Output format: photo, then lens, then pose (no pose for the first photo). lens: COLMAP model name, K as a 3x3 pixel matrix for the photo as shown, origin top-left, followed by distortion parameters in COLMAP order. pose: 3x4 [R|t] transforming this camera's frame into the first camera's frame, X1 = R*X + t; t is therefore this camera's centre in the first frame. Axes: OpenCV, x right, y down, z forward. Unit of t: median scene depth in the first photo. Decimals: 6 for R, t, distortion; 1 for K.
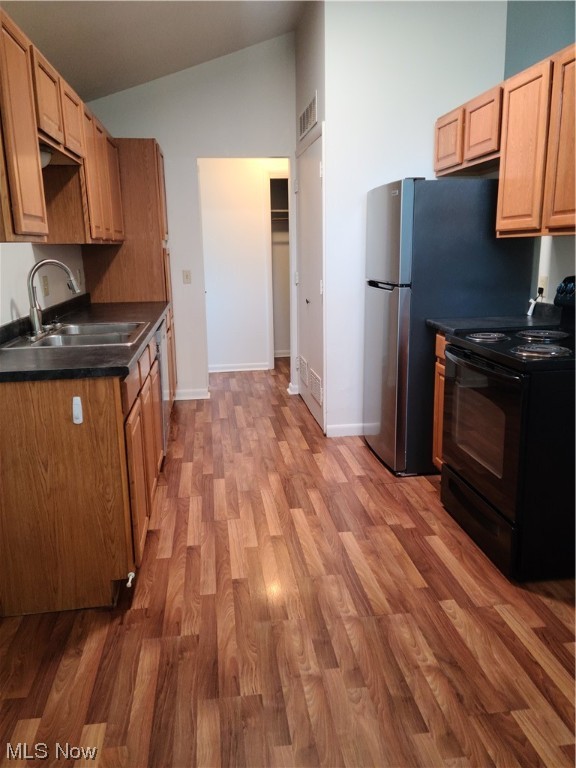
lens RADIAL K [[618.0, 0, 288.8], [0, 618.0, 385.4], [0, 0, 1]] dist [0.005263, -0.004897]
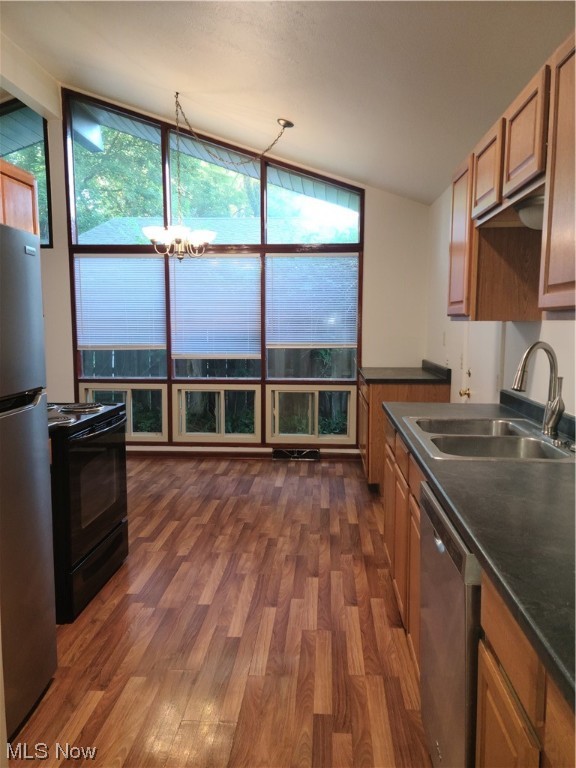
lens RADIAL K [[618.0, 0, 290.6], [0, 618.0, 385.6], [0, 0, 1]] dist [0.005263, -0.004897]
pose [[-0.982390, 0.000384, 0.186843, -0.253133], [0.059466, 0.948642, 0.310714, -0.434780], [-0.177128, 0.316353, -0.931958, 1.908176]]
